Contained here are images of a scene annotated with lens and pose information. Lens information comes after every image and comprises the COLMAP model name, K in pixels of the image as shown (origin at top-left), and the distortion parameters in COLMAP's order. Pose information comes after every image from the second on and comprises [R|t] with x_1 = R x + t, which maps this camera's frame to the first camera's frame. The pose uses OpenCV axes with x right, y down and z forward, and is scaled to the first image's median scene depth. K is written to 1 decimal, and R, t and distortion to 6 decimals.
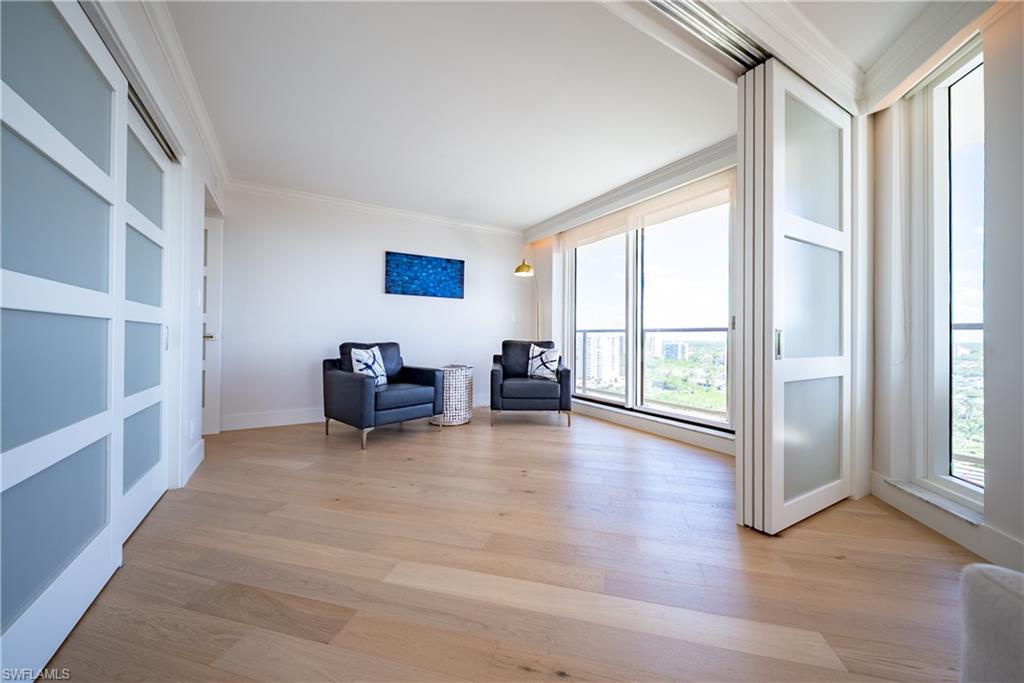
lens RADIAL K [[350.9, 0, 512.0], [0, 350.9, 341.5], [0, 0, 1]] dist [0.000009, -0.000001]
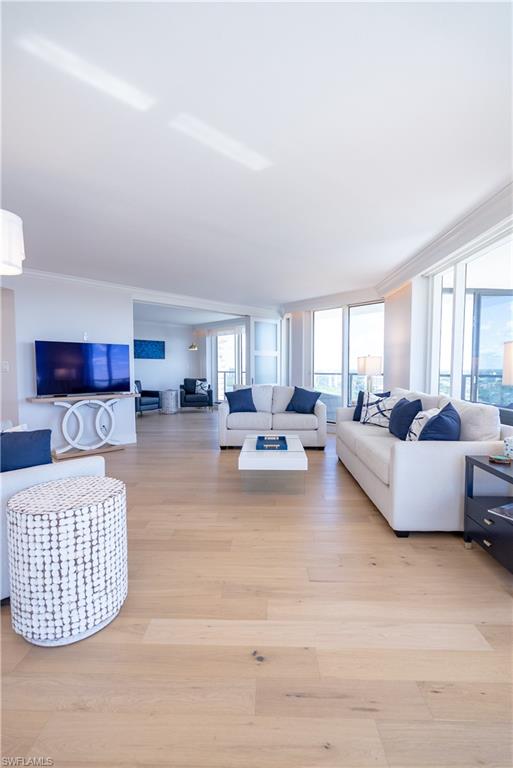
lens RADIAL K [[348.5, 0, 256.5], [0, 348.5, 384.0], [0, 0, 1]] dist [0.000069, -0.000003]
pose [[0.977022, -0.017494, 0.212417, -0.050939], [0.009508, 0.999211, 0.038558, -0.052181], [-0.212924, -0.035653, 0.976418, -1.373262]]
